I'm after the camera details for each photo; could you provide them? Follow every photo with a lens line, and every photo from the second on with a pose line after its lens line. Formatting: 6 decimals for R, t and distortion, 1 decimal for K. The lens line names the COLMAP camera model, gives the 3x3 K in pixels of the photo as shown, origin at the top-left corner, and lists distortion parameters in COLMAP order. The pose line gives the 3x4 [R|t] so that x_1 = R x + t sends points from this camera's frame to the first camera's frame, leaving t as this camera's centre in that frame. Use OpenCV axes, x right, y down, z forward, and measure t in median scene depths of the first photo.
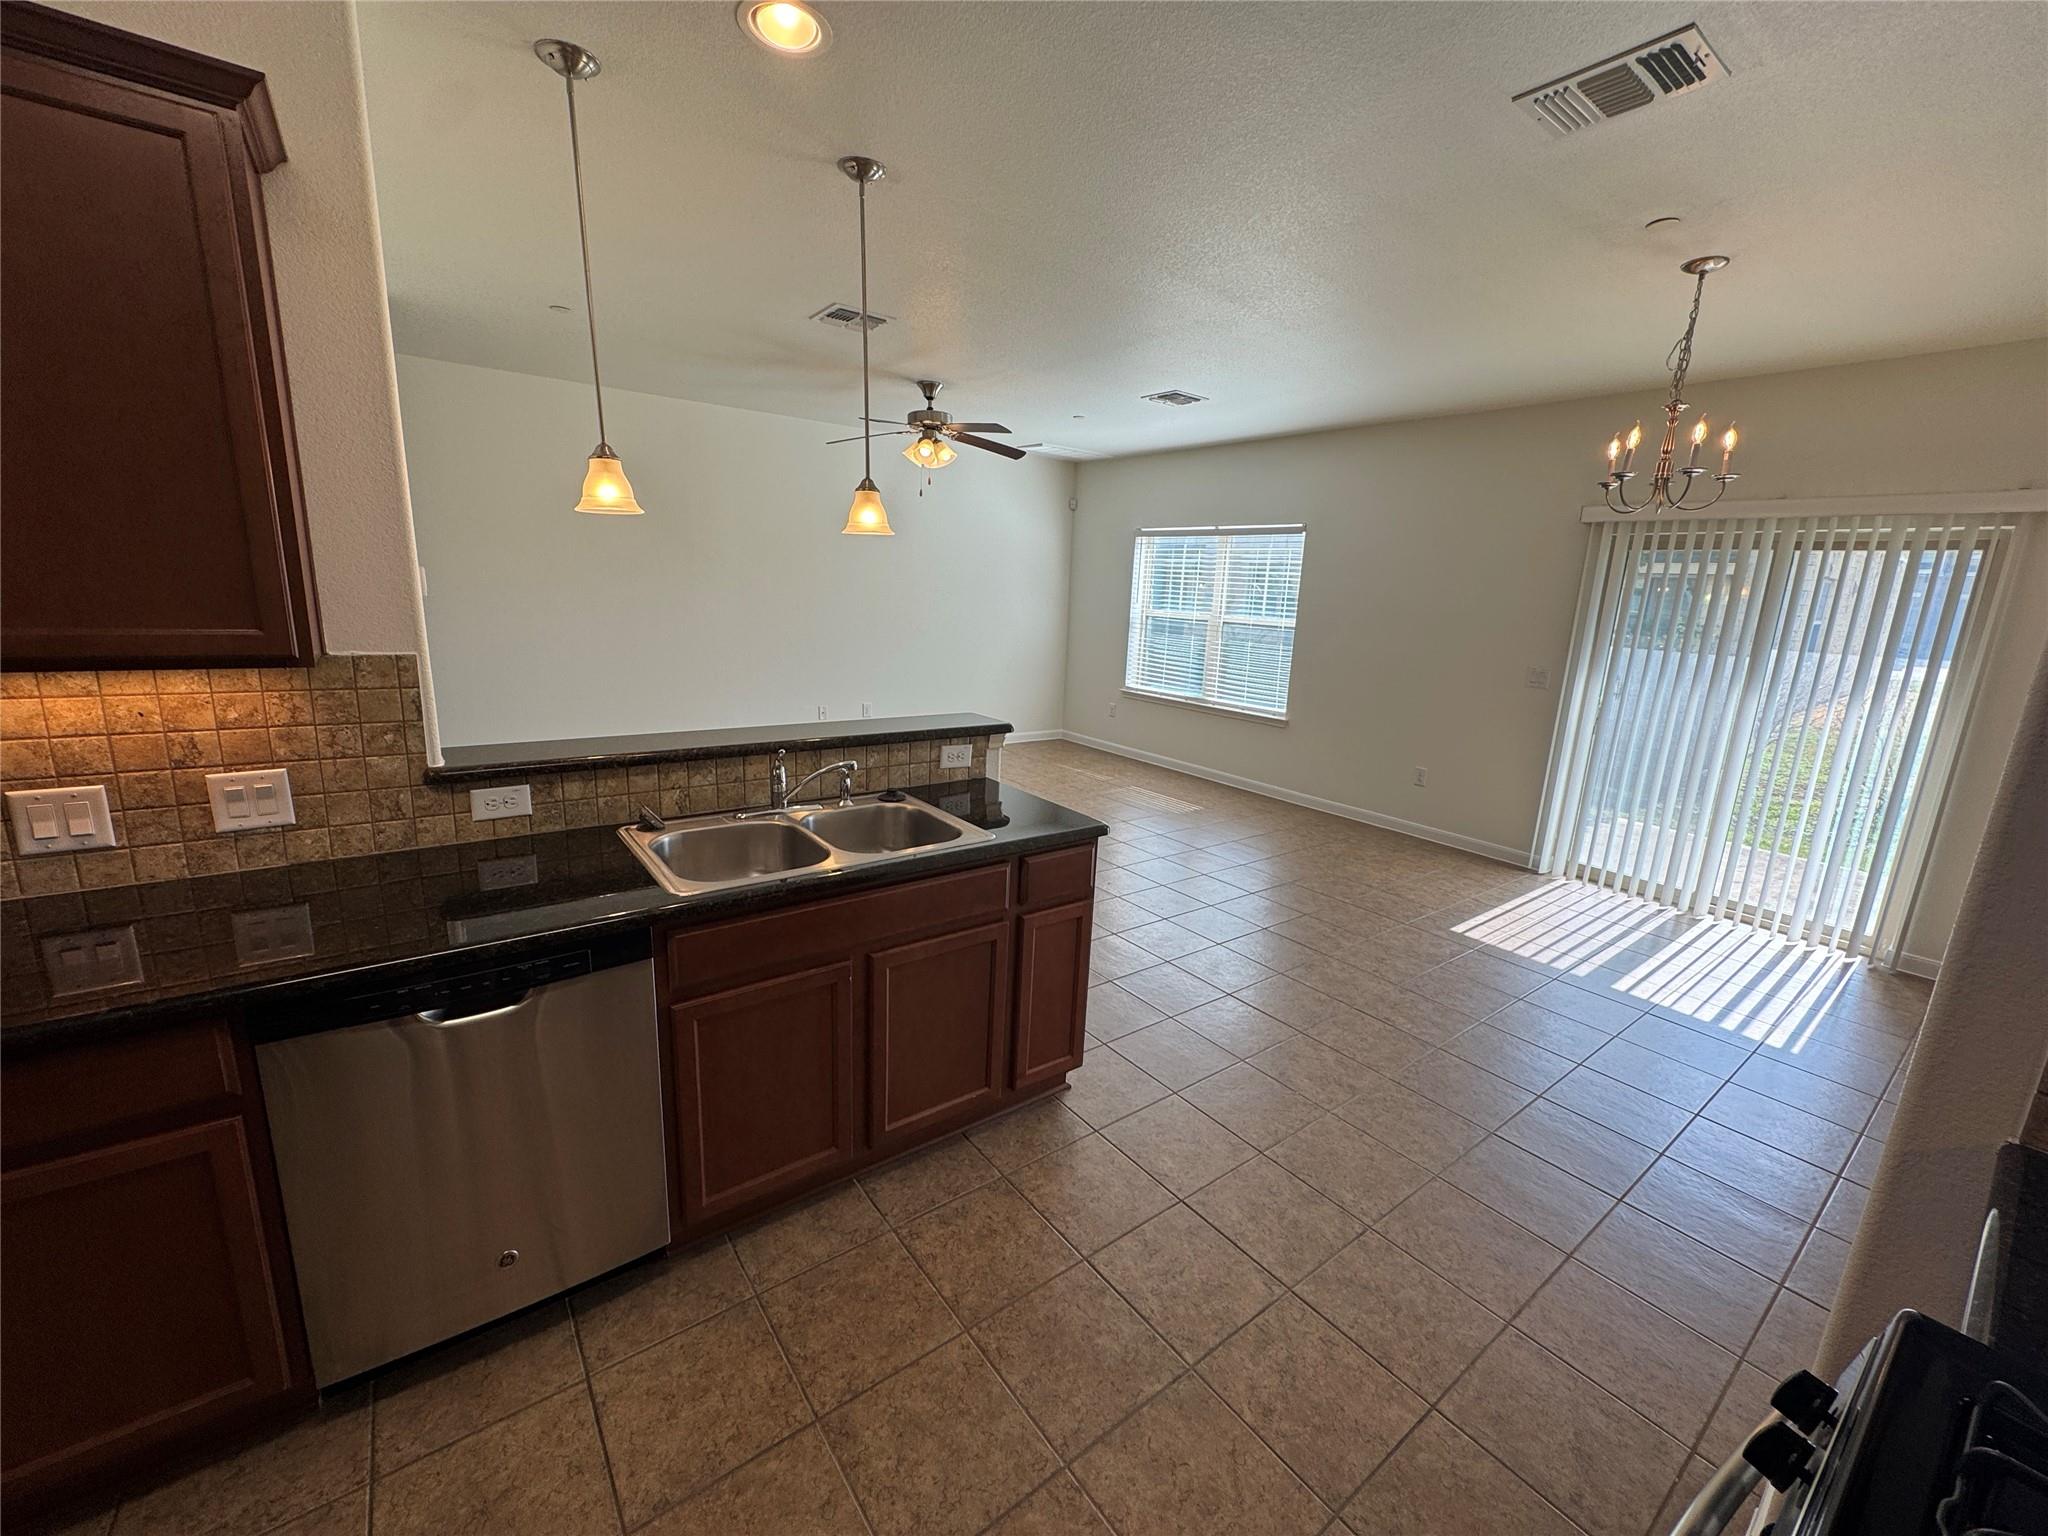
lens RADIAL K [[821.8, 0, 1017.8], [0, 821.8, 773.7], [0, 0, 1]] dist [0.004262, 0.000021]
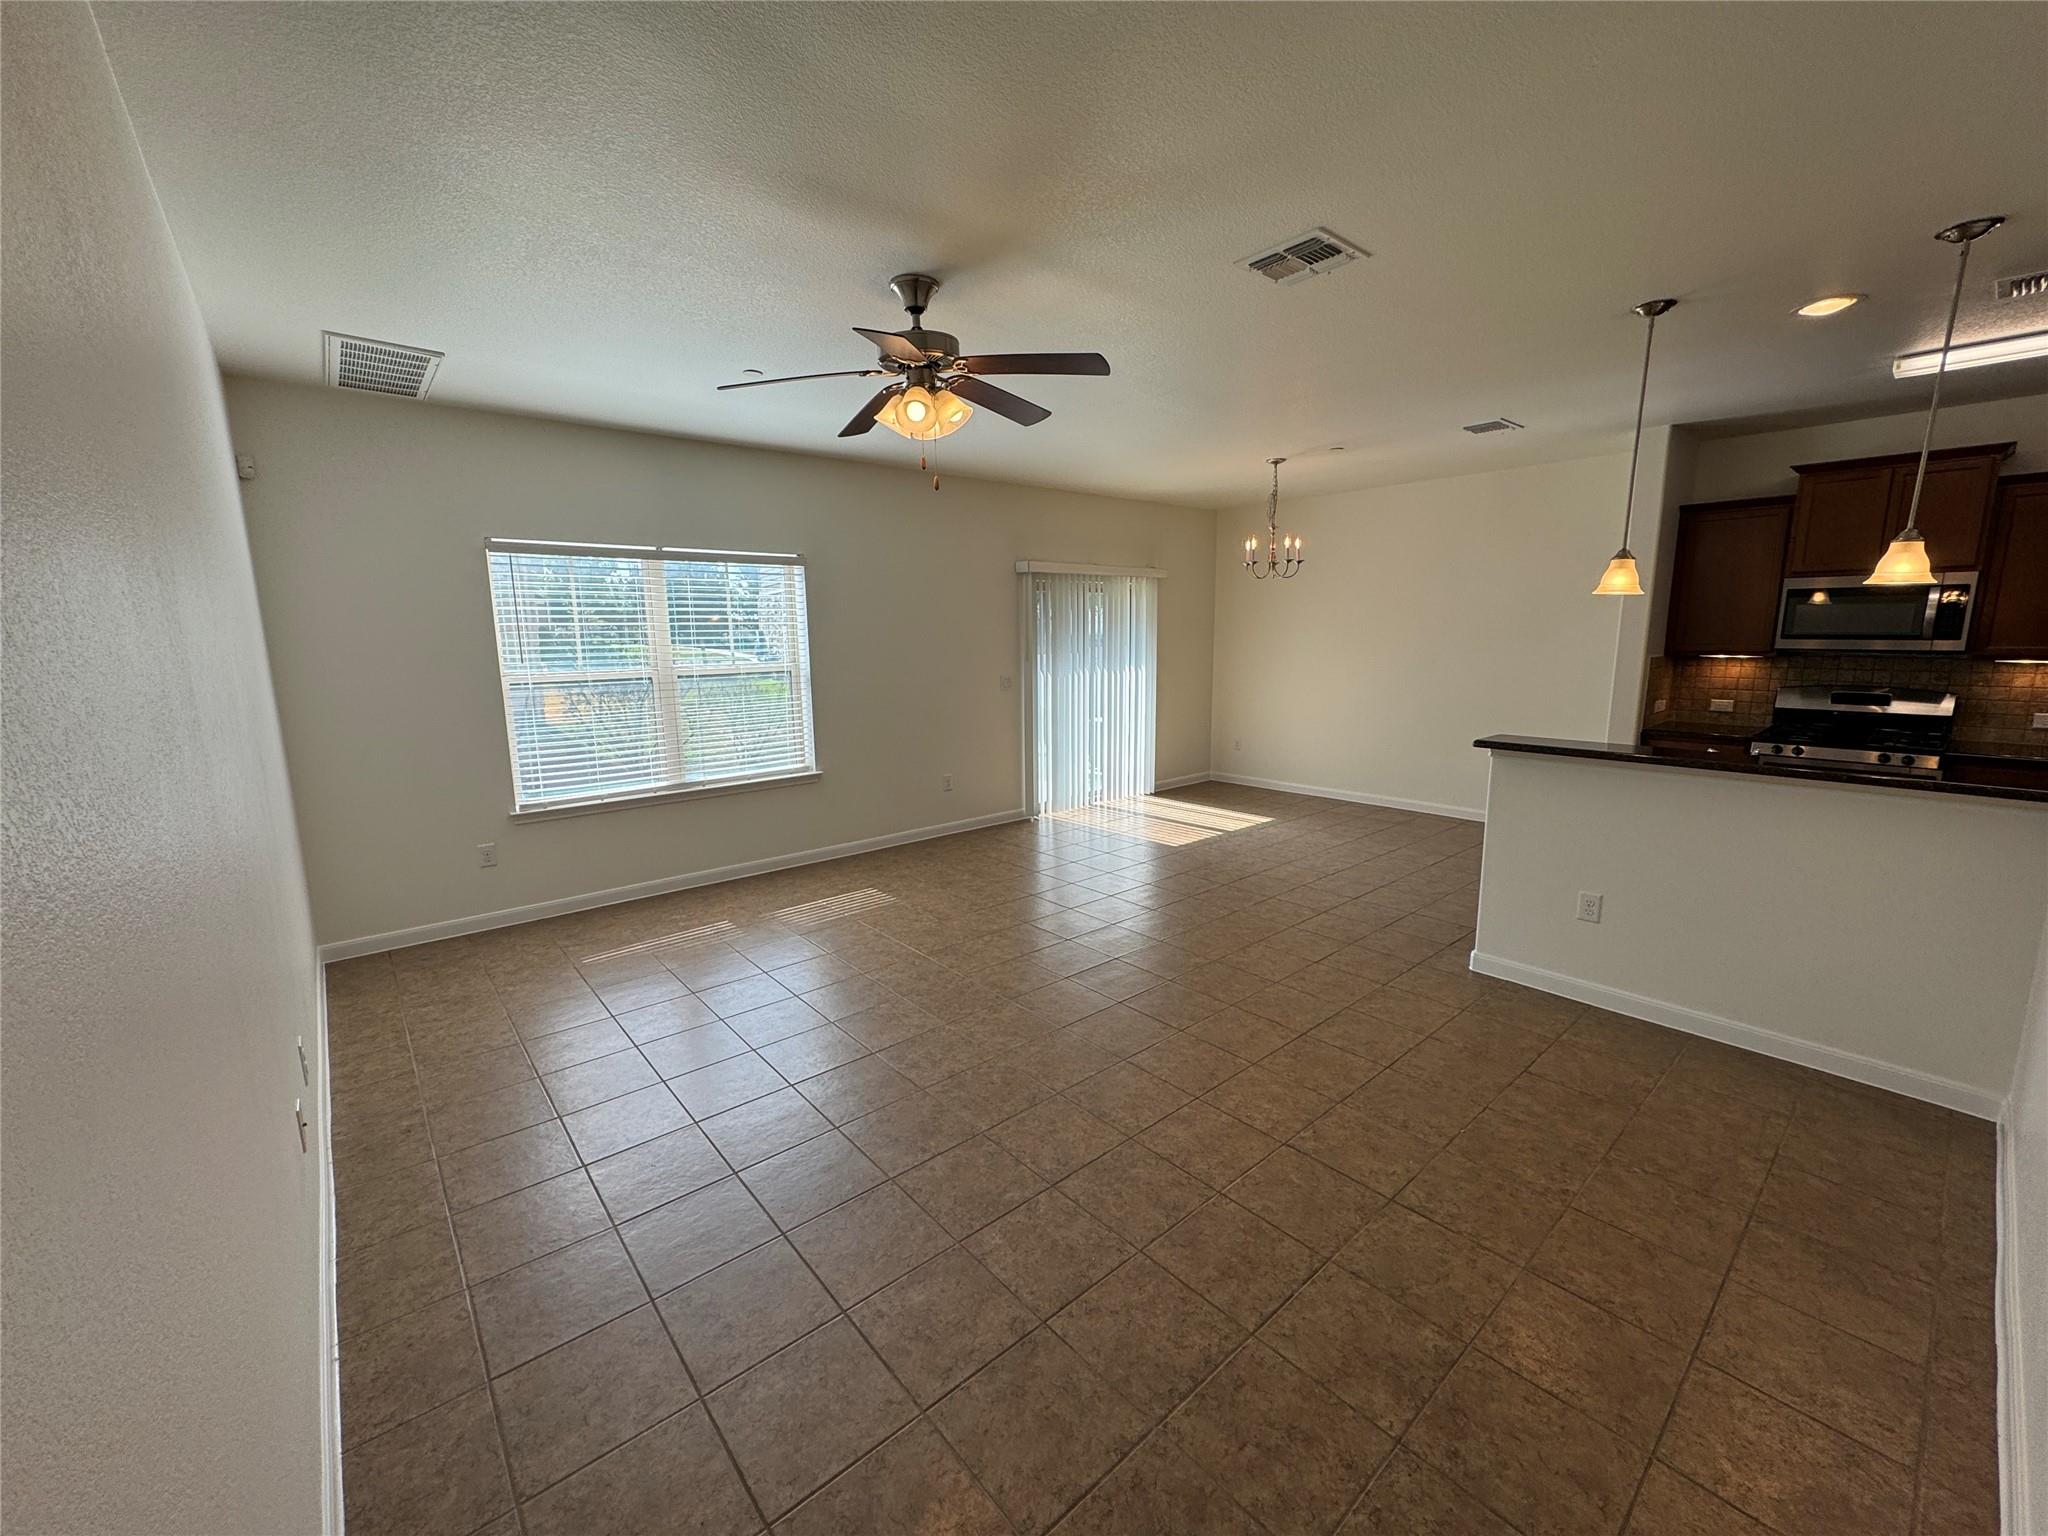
lens RADIAL K [[821.8, 0, 1021.8], [0, 821.8, 763.8], [0, 0, 1]] dist [0.004262, 0.000021]
pose [[-0.075169, -0.202436, 0.976406, -0.700493], [0.232793, 0.948557, 0.214584, -0.268523], [-0.969617, 0.243431, -0.024176, 1.007310]]
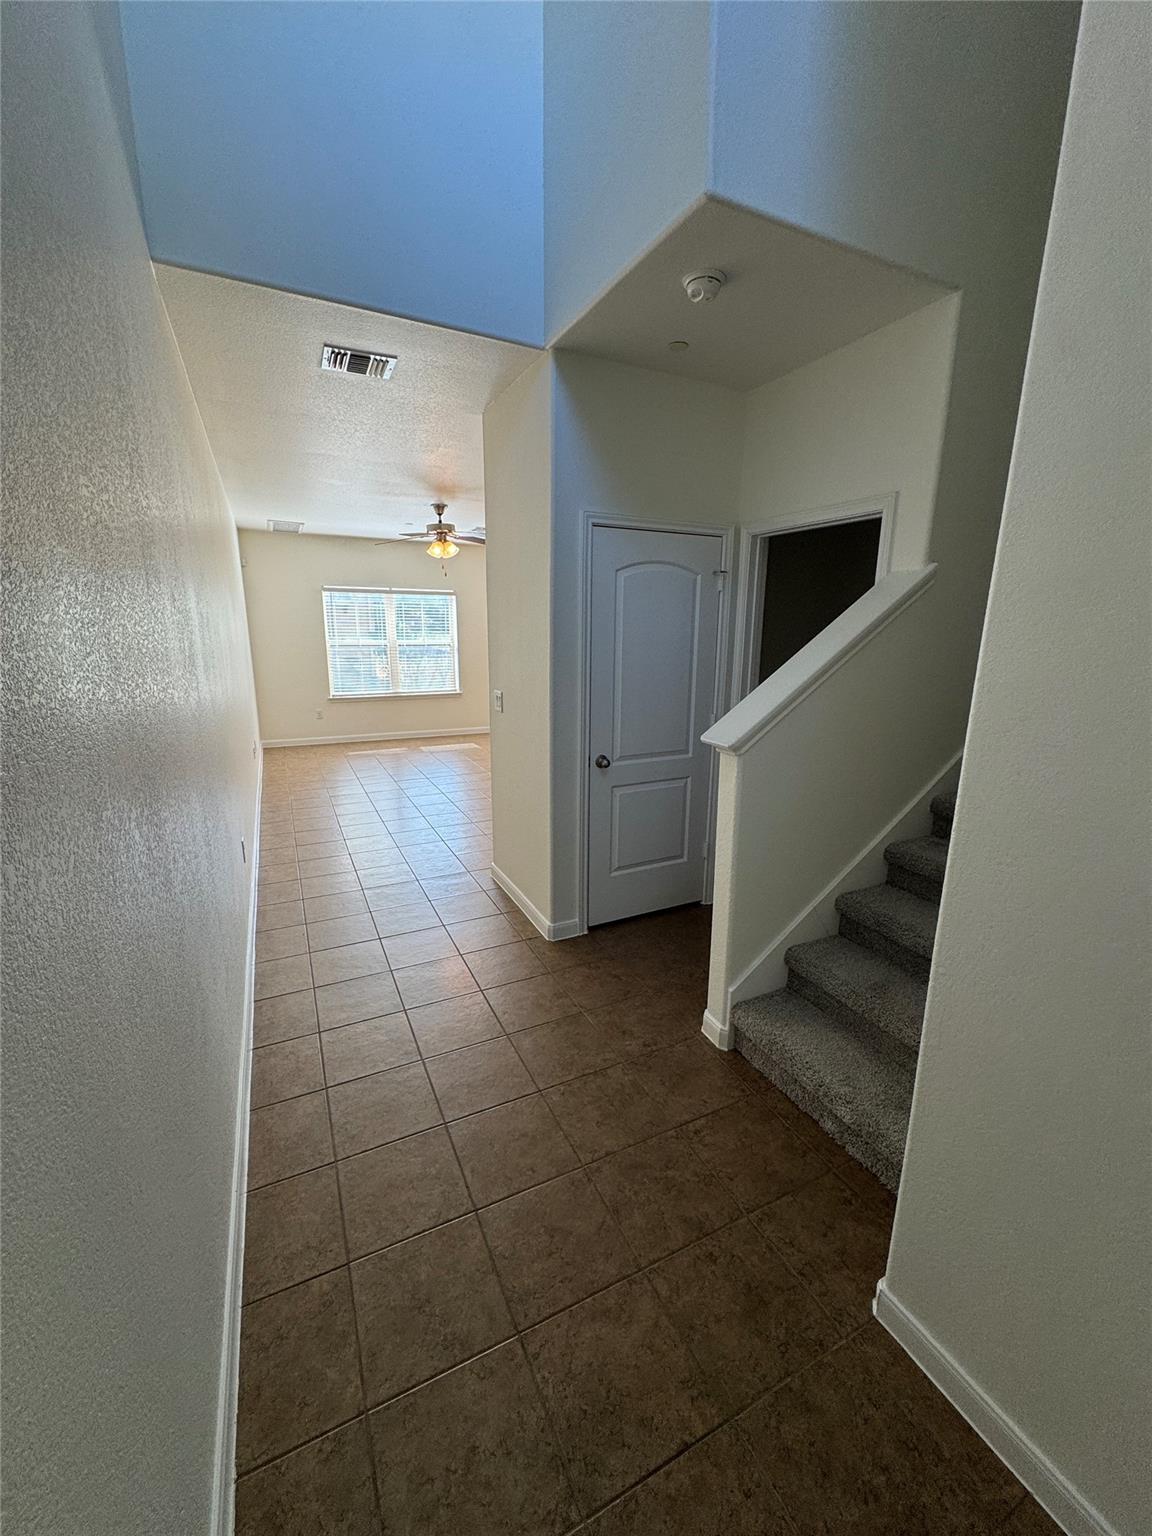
lens RADIAL K [[616.4, 0, 575.7], [0, 616.4, 764.3], [0, 0, 1]] dist [0.004262, 0.000021]
pose [[0.169922, -0.252029, 0.952684, -1.300334], [0.222259, 0.951636, 0.212109, -0.190325], [-0.960066, 0.175701, 0.217720, 0.574175]]
